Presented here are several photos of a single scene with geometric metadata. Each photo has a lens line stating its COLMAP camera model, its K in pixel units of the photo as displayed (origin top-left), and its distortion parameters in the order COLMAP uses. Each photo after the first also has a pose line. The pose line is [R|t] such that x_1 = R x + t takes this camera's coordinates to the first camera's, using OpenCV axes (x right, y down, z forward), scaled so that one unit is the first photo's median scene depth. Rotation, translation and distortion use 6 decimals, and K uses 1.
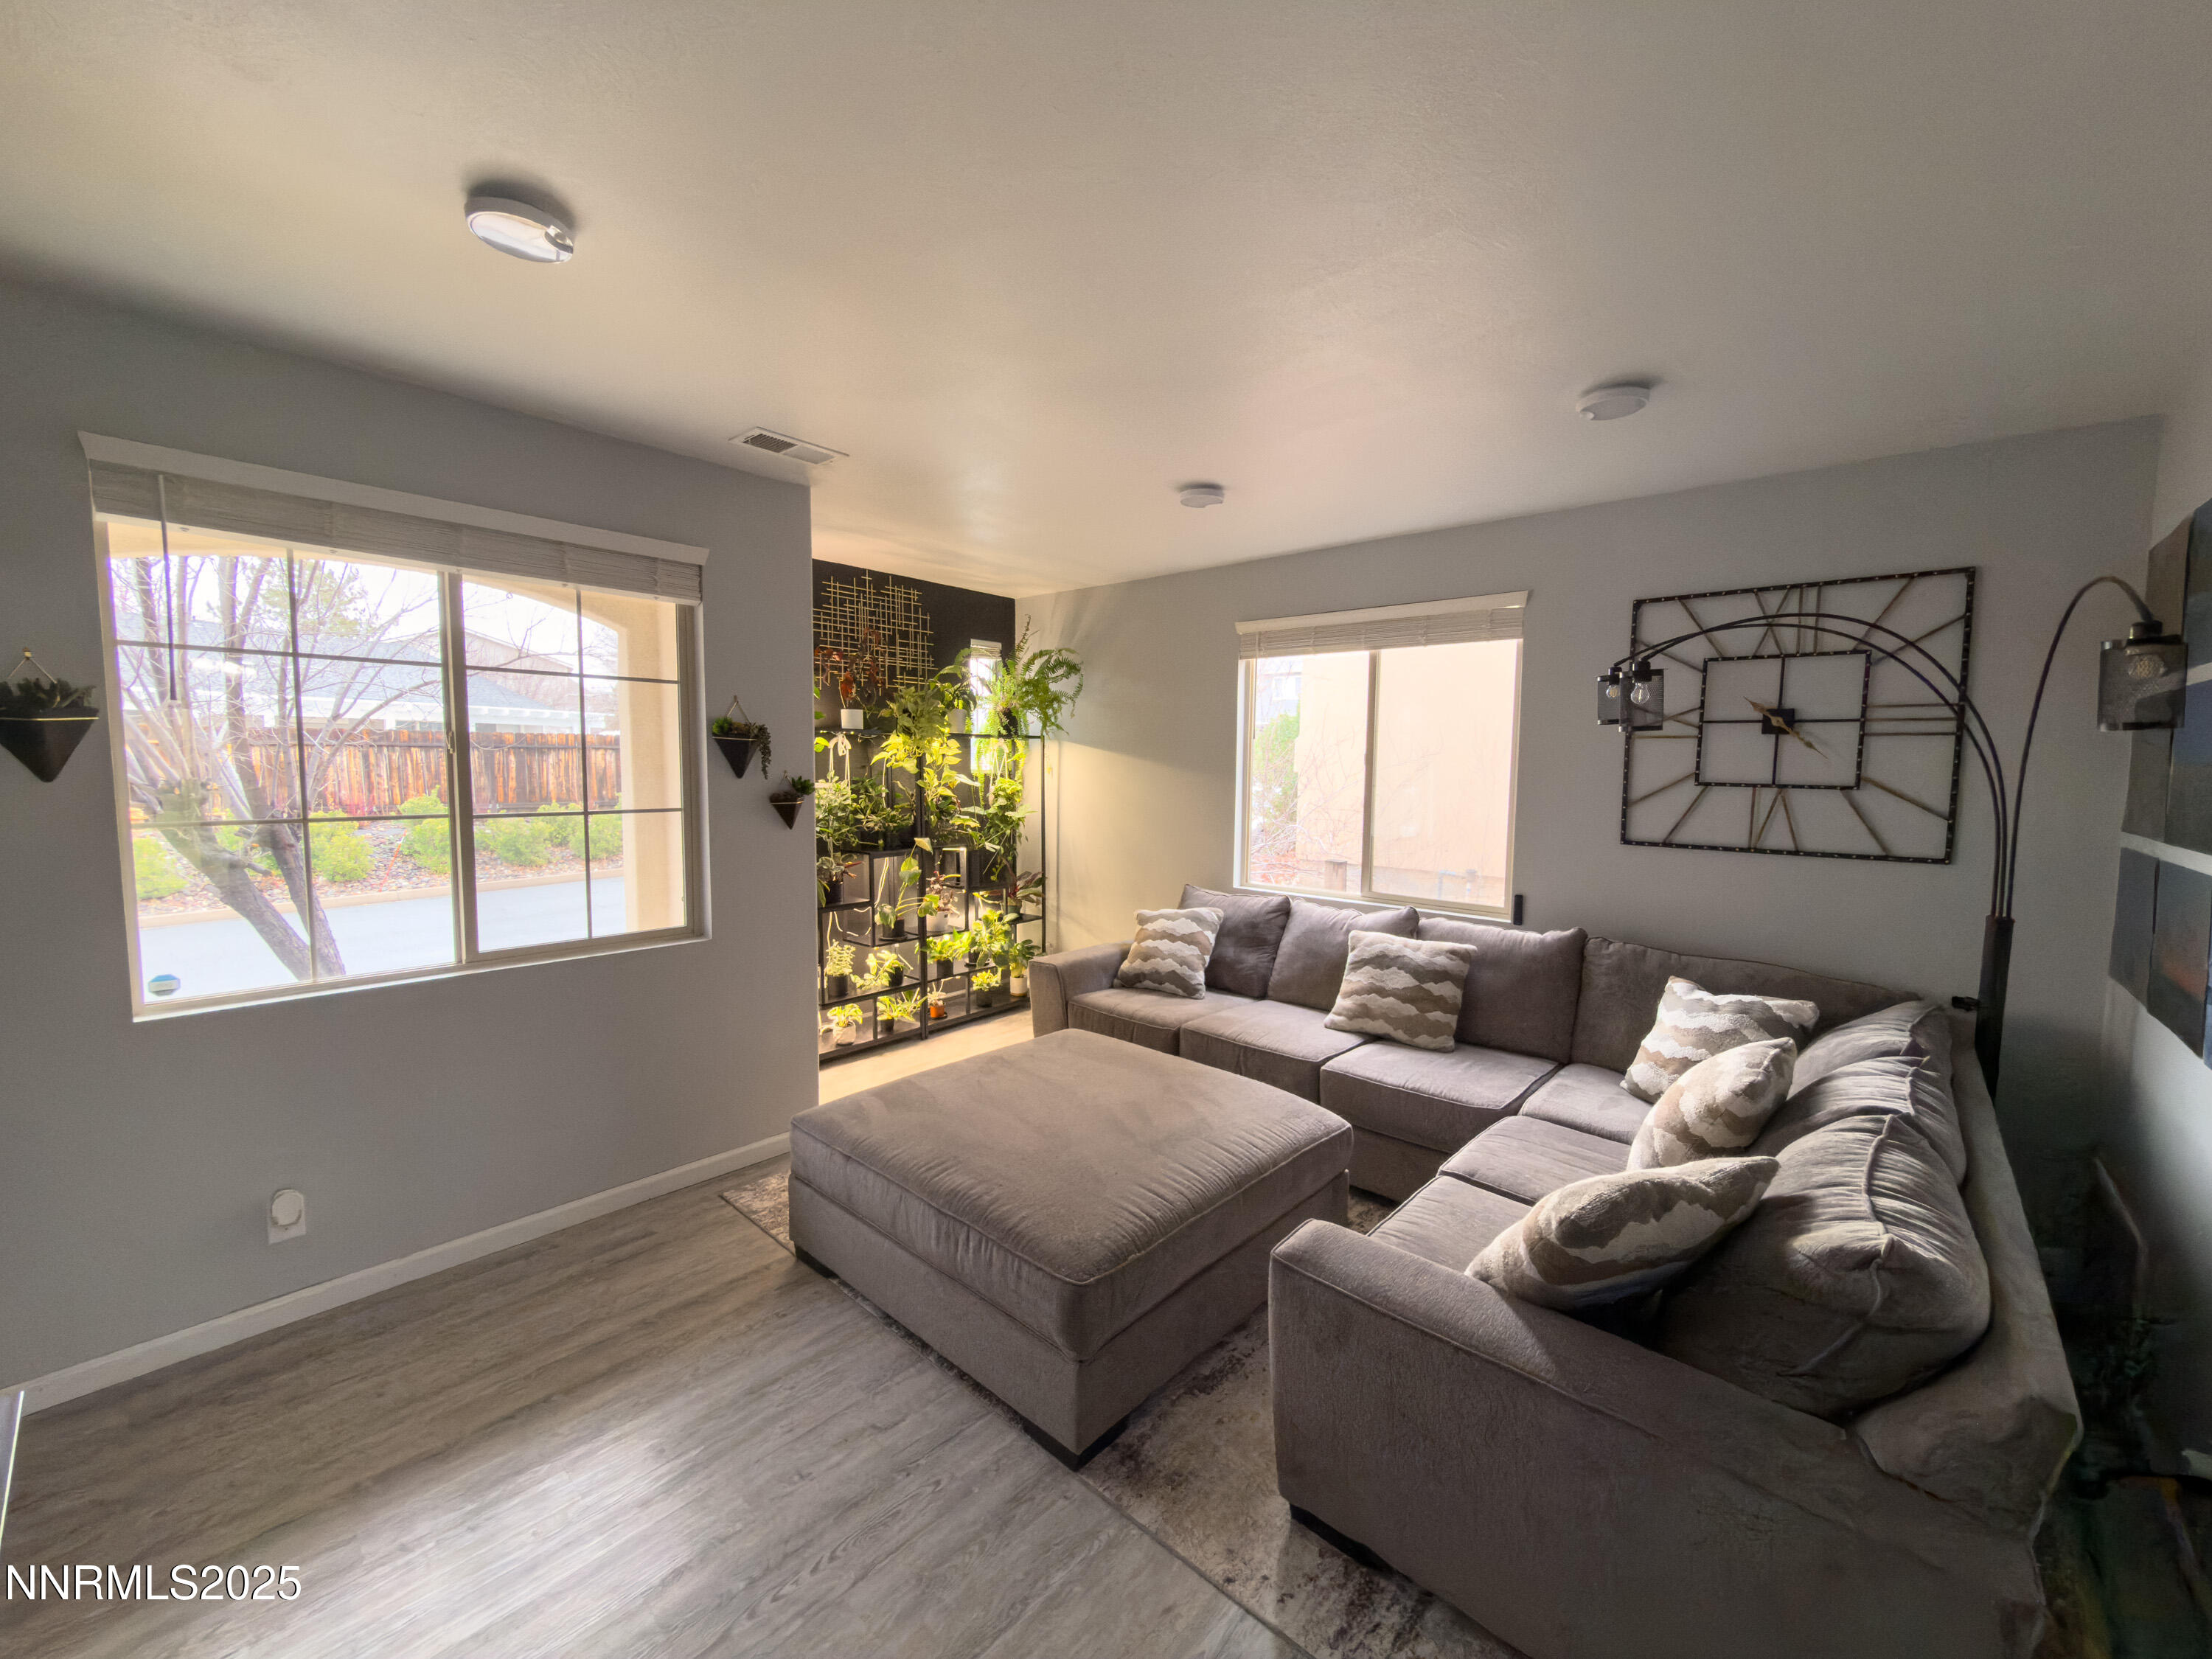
lens RADIAL K [[877.4, 0, 1106.0], [0, 877.4, 829.5], [0, 0, 1]] dist [0.000870, 0.000268]
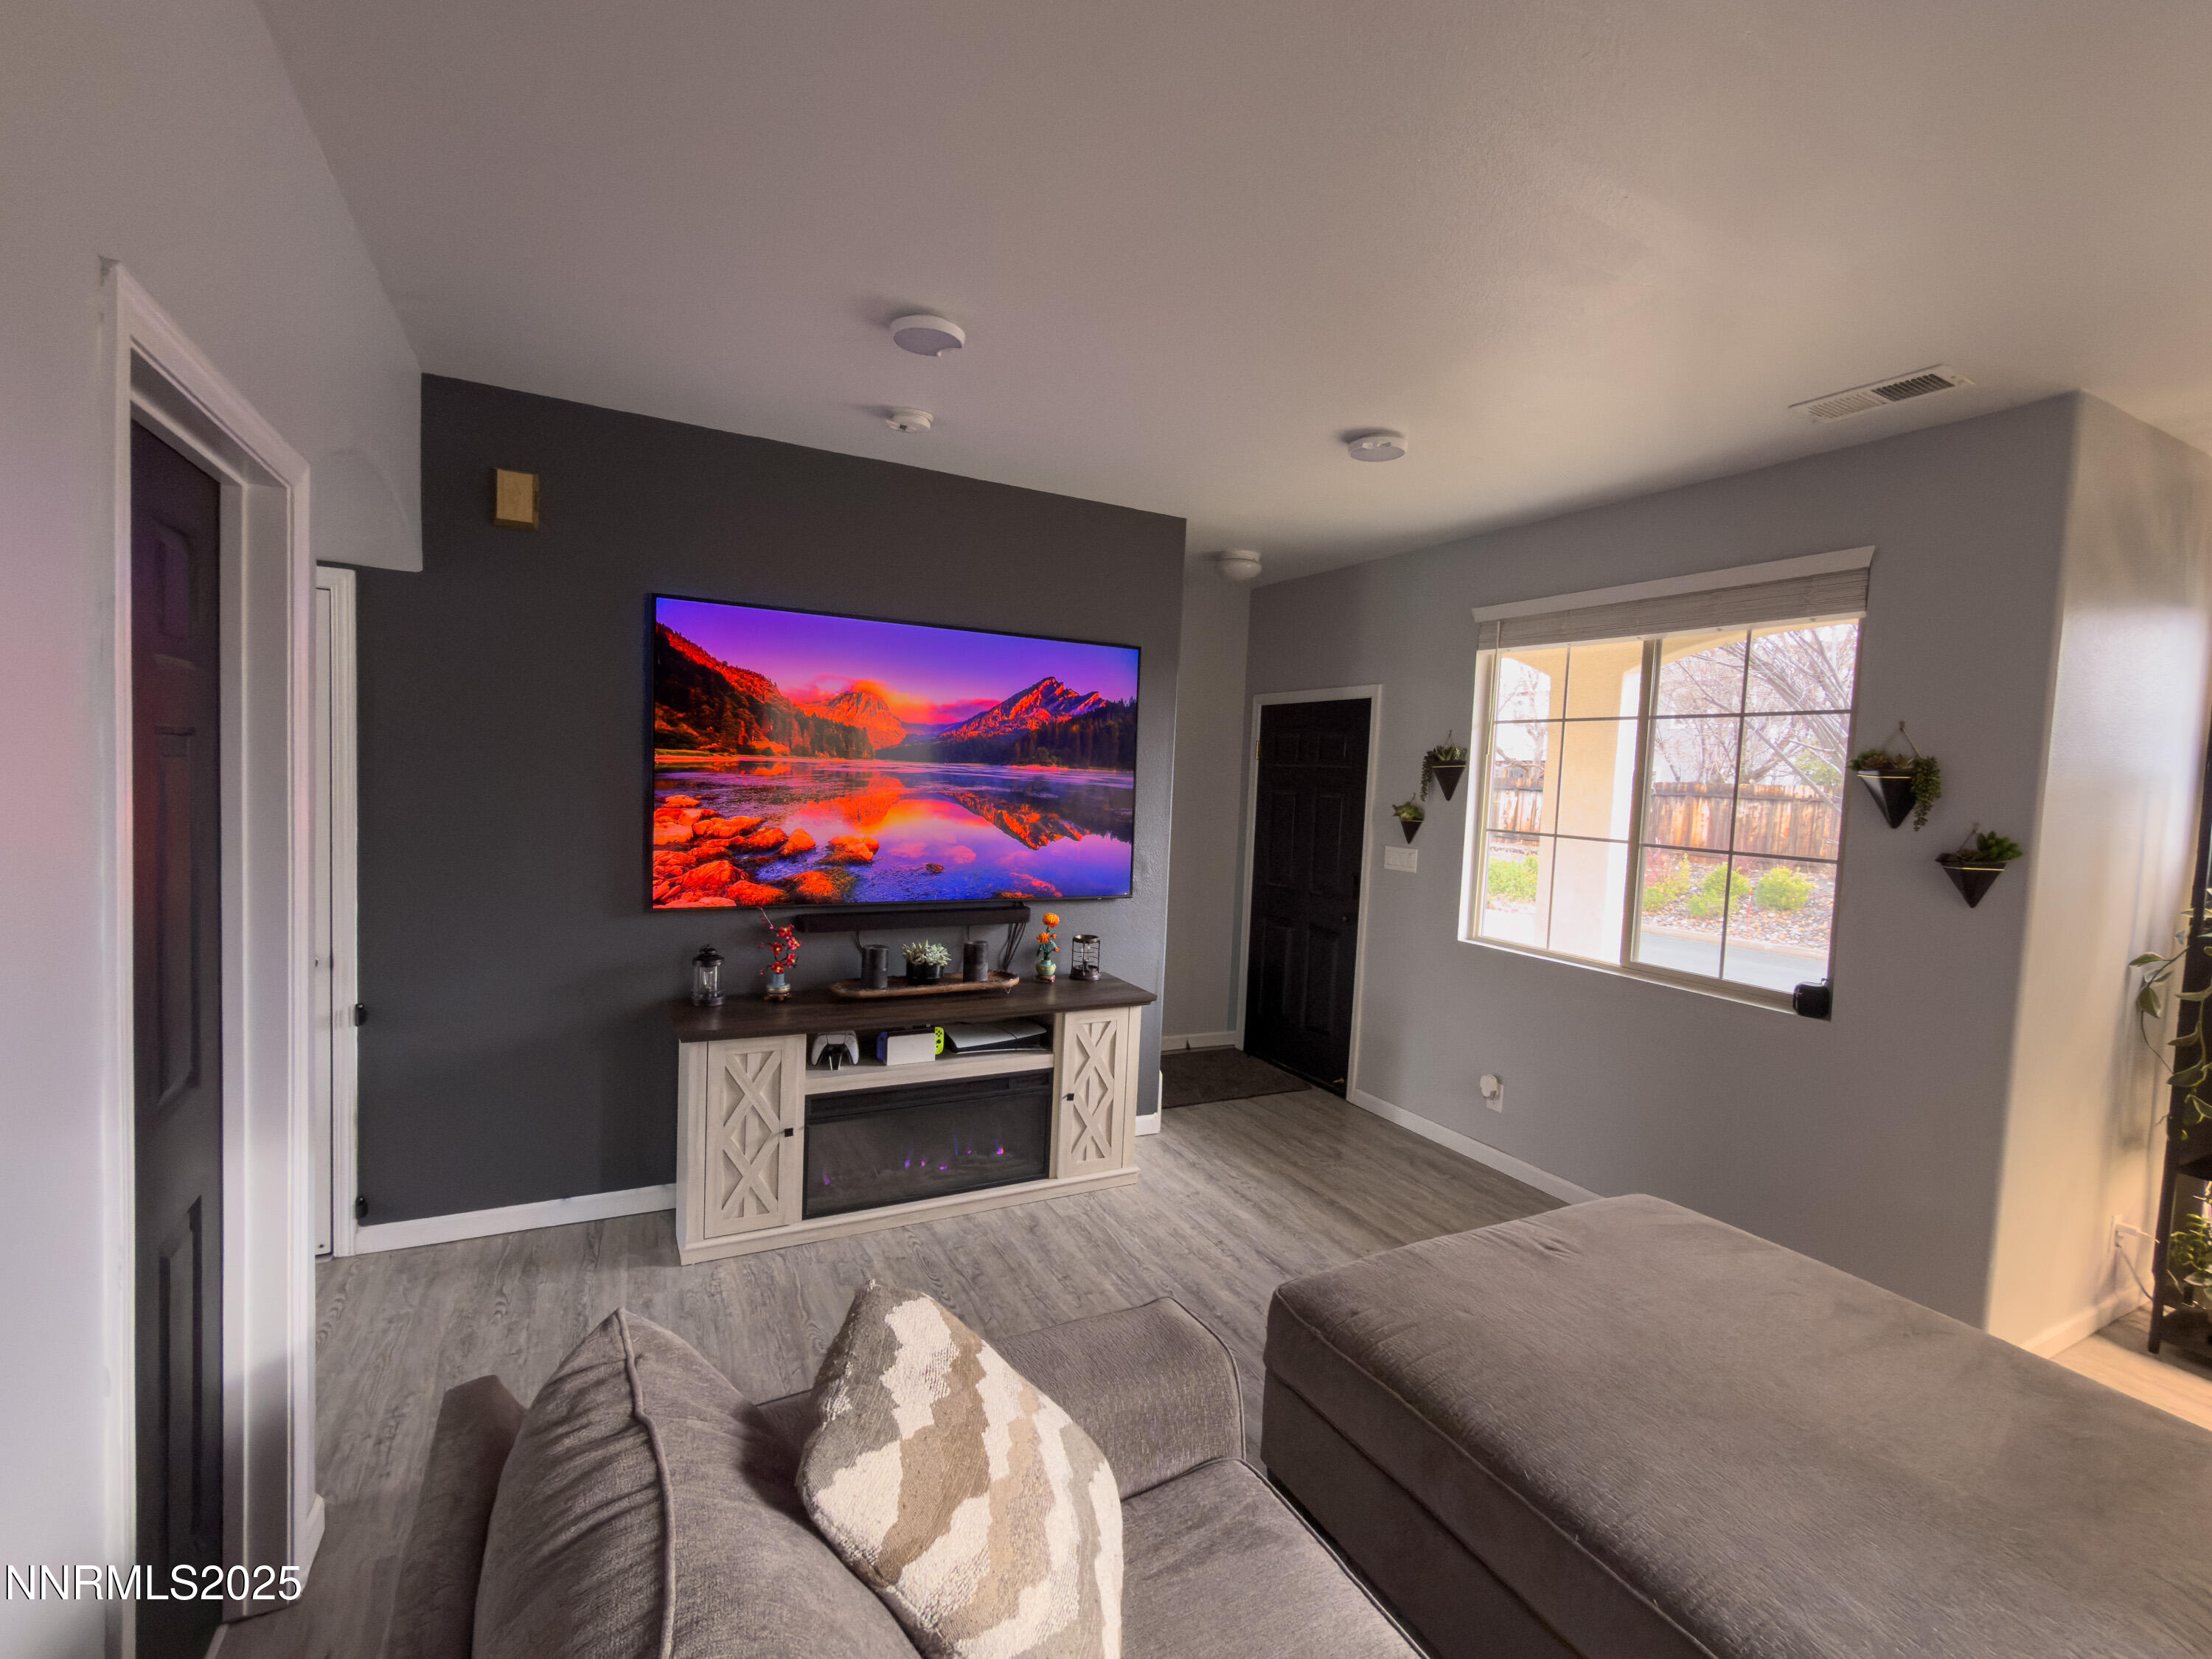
lens RADIAL K [[978.5, 0, 1106.0], [0, 978.5, 829.5], [0, 0, 1]] dist [0.008748, 0.000042]
pose [[-0.343290, 0.030155, -0.938745, 0.750377], [-0.118785, 0.990065, 0.075242, -0.048498], [0.931688, 0.137338, -0.336297, 0.774858]]
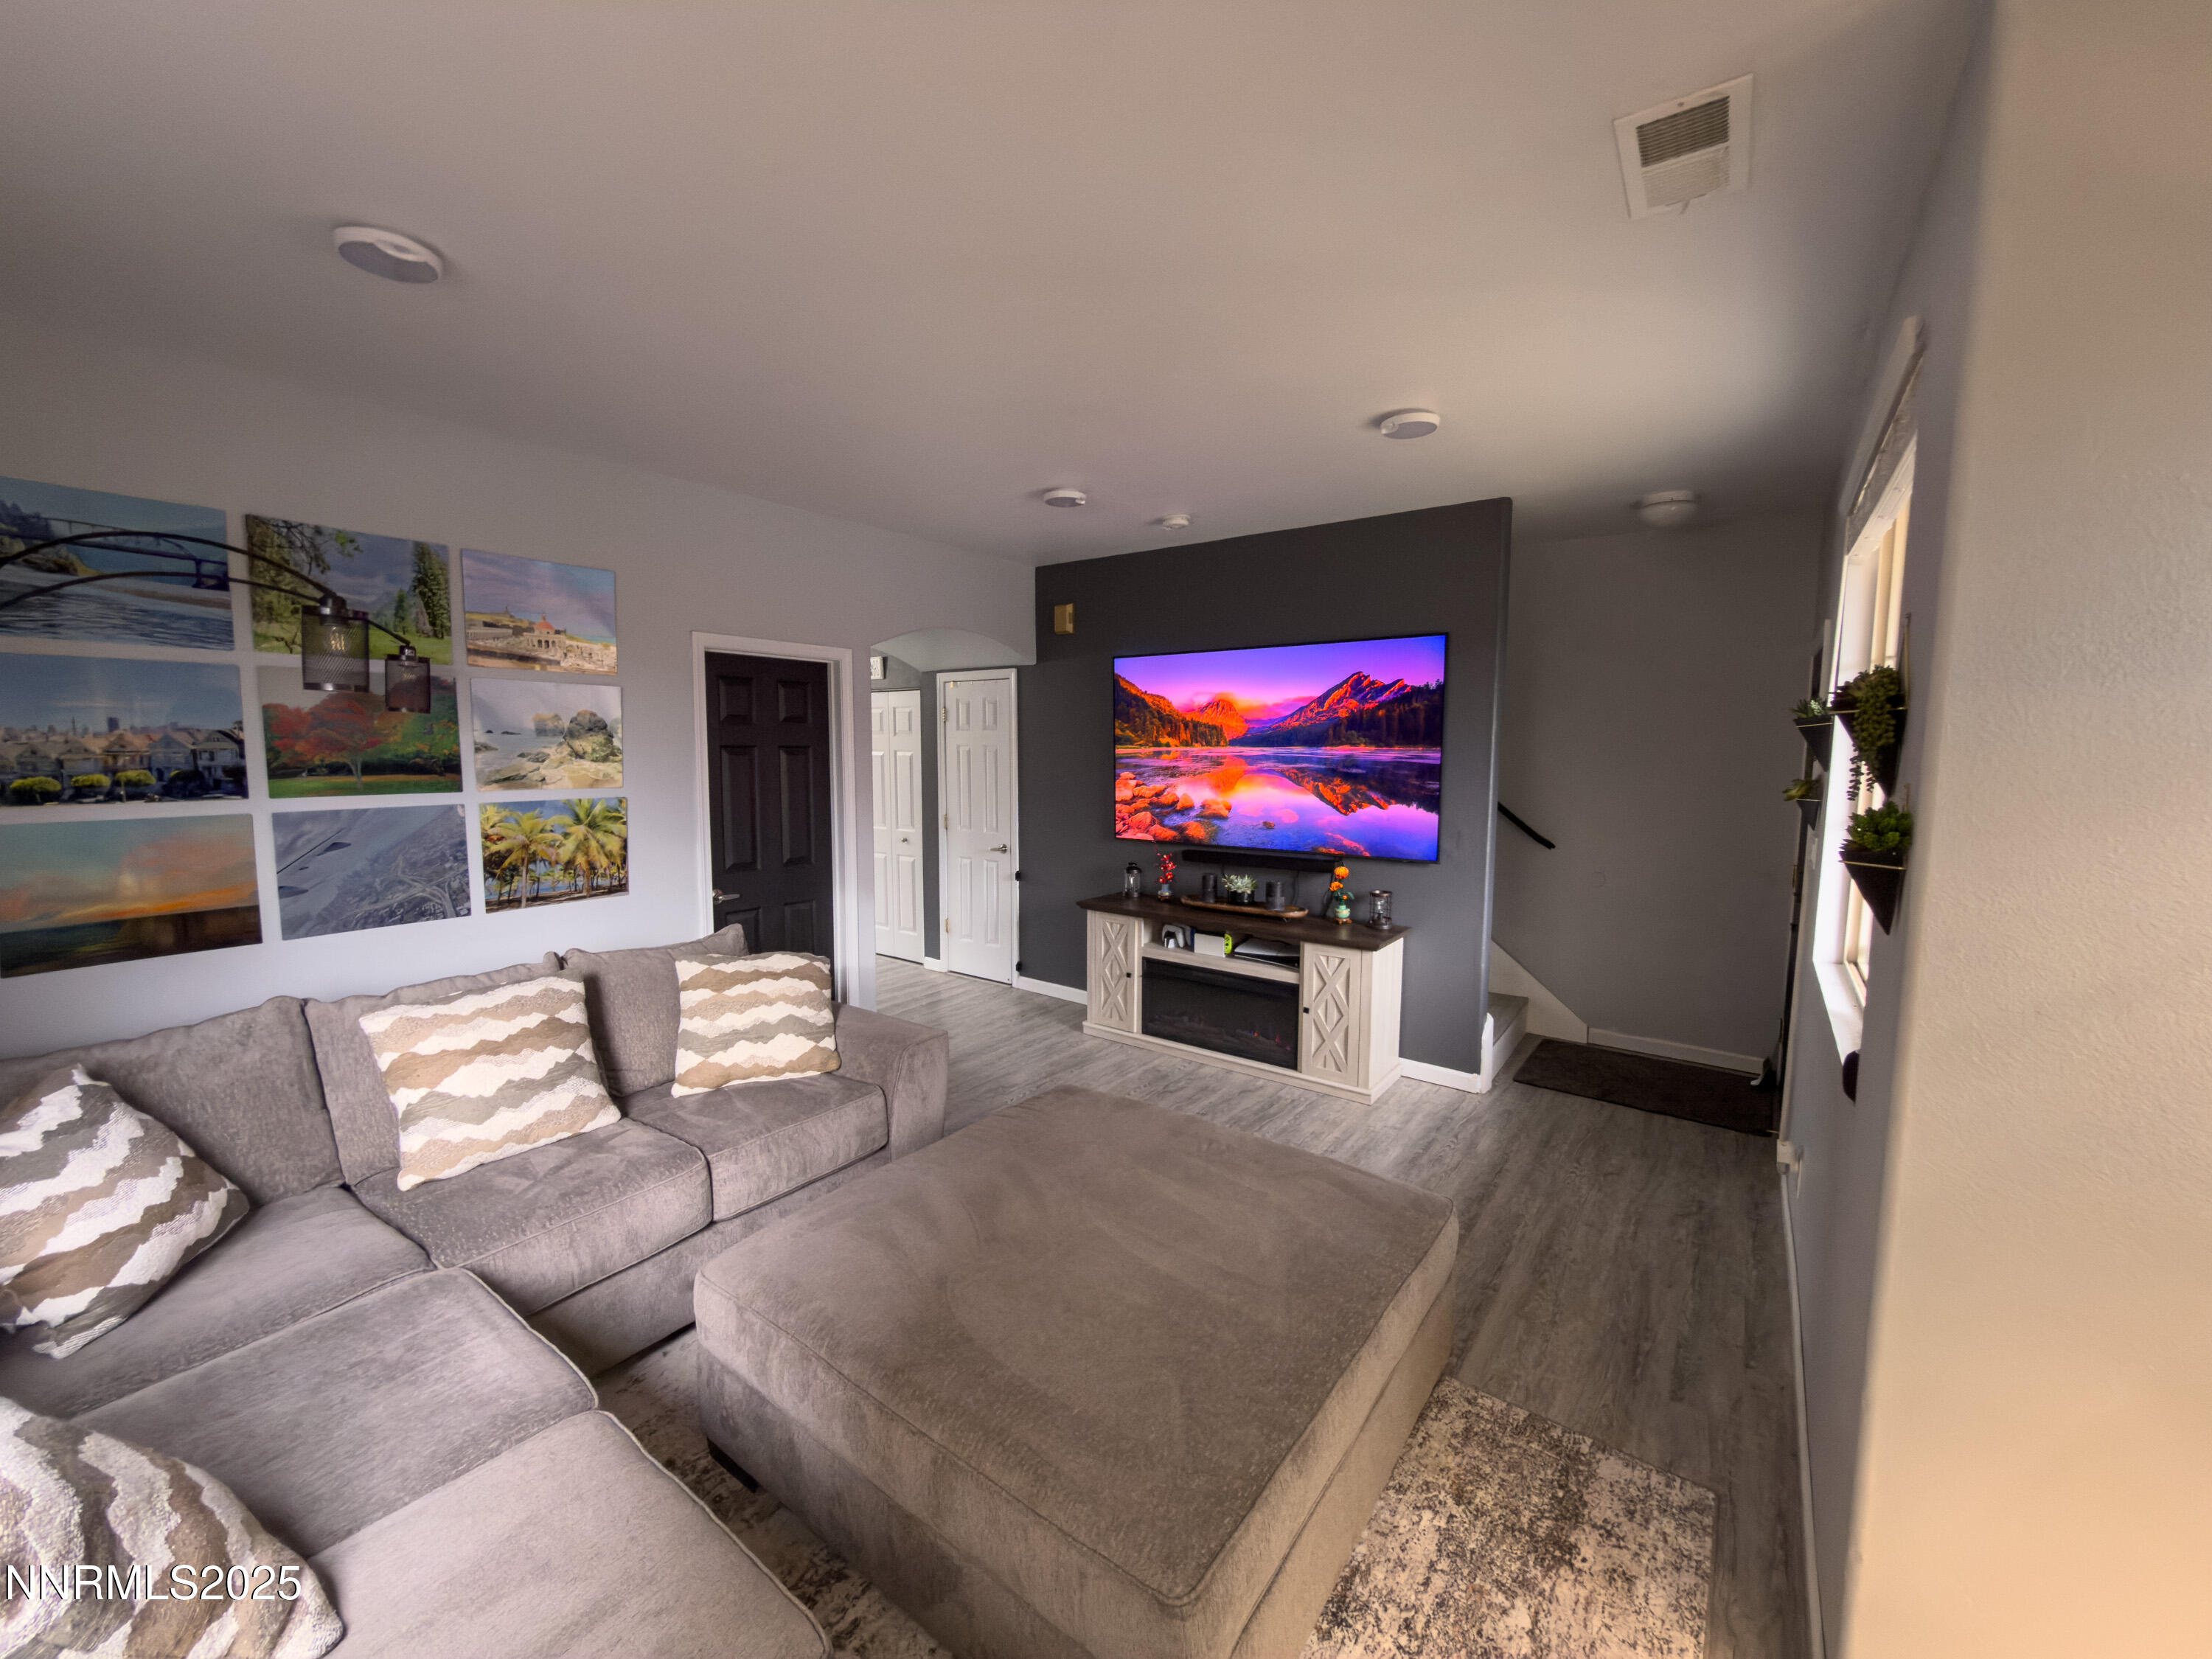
lens RADIAL K [[877.4, 0, 1106.0], [0, 877.4, 829.5], [0, 0, 1]] dist [0.000870, 0.000268]
pose [[-0.995267, -0.005010, -0.097045, 0.031269], [-0.021517, 0.985241, 0.169813, -0.129928], [0.094762, 0.171097, -0.980686, 1.688904]]
